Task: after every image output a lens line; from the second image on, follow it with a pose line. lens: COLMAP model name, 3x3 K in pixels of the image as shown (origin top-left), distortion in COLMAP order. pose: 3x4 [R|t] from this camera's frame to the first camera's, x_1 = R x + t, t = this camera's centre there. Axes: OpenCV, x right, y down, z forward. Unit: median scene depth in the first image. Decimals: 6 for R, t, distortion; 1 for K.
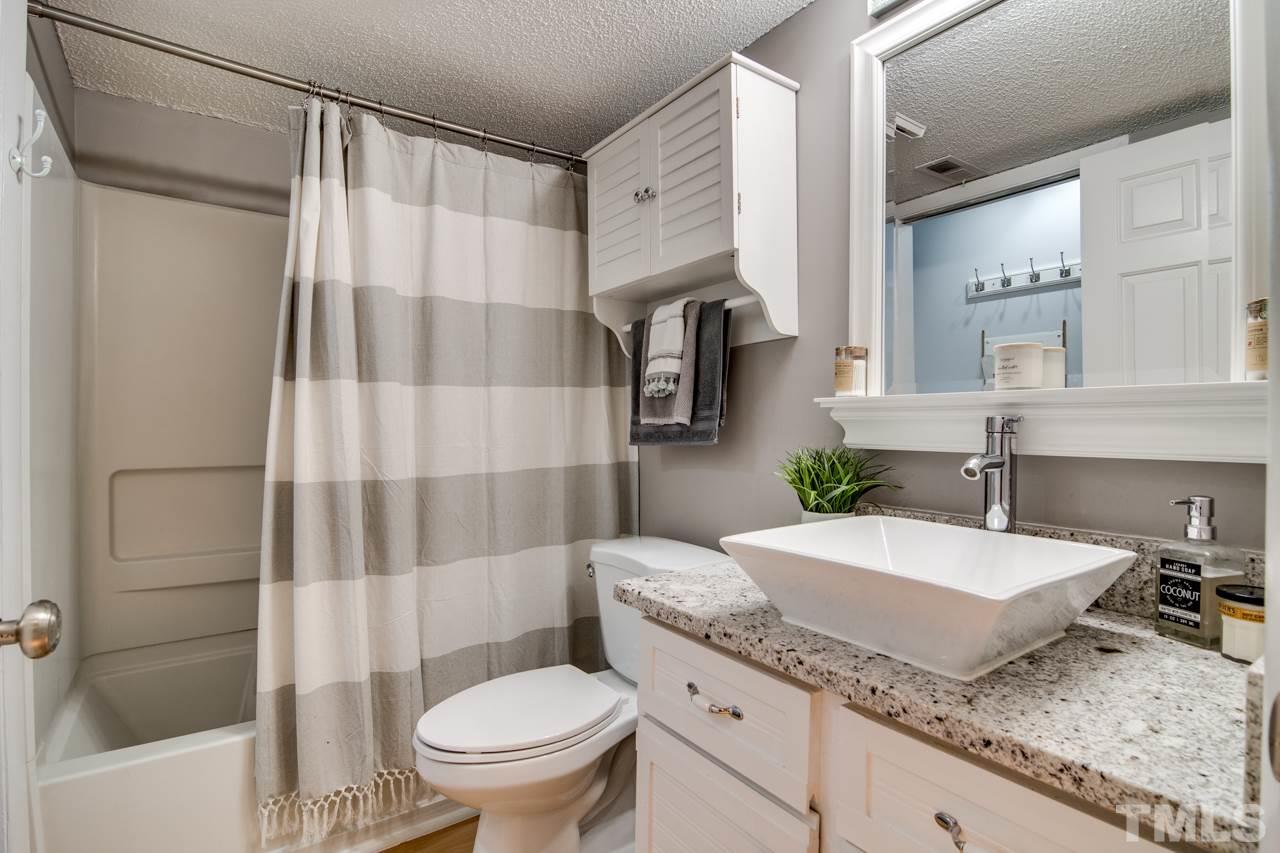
lens RADIAL K [[621.5, 0, 644.6], [0, 621.5, 434.1], [0, 0, 1]] dist [-0.011198, -0.005645]
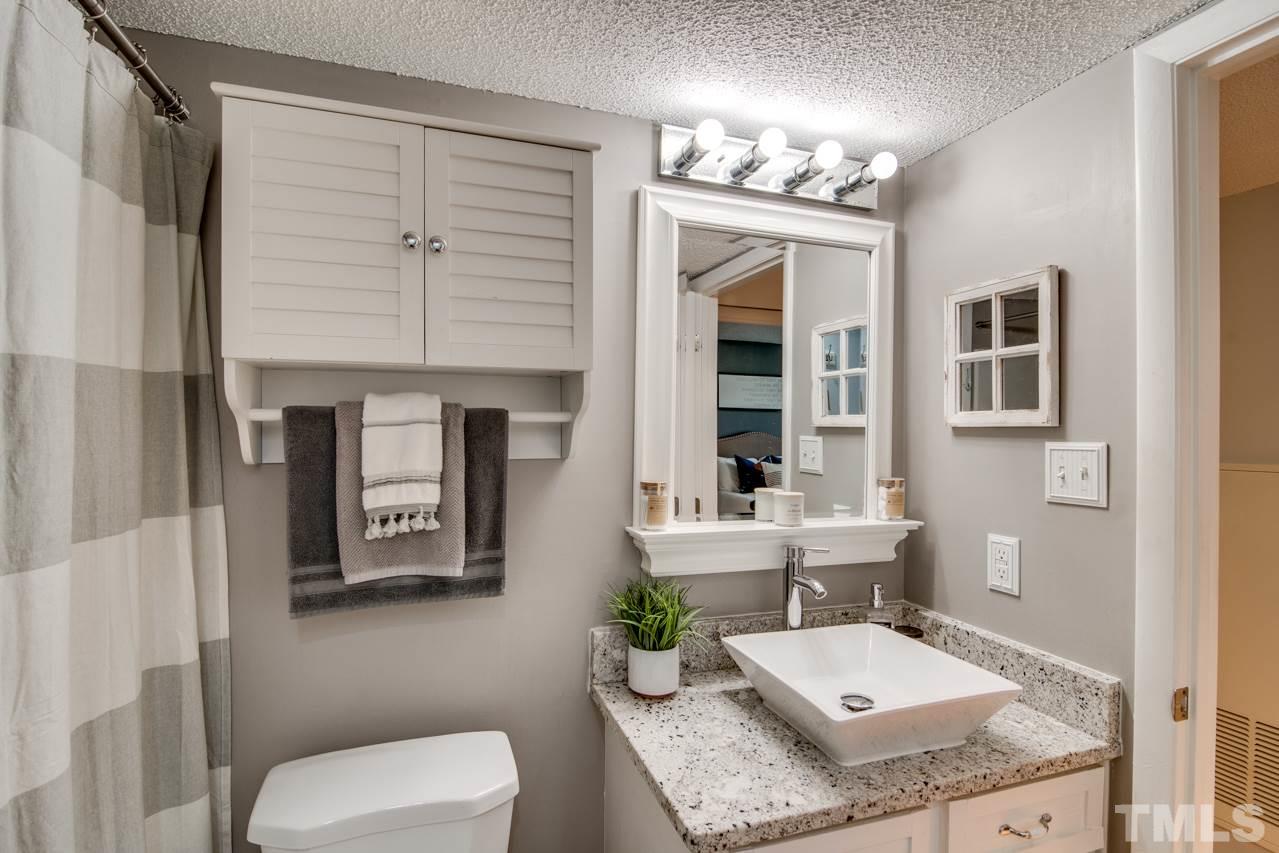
lens RADIAL K [[621.0, 0, 640.7], [0, 621.0, 426.5], [0, 0, 1]] dist [-0.011198, -0.005645]
pose [[0.284883, 0.002778, 0.958558, -0.899962], [-0.004605, 0.999988, -0.001530, -0.300926], [-0.958551, -0.003978, 0.284893, 0.935570]]
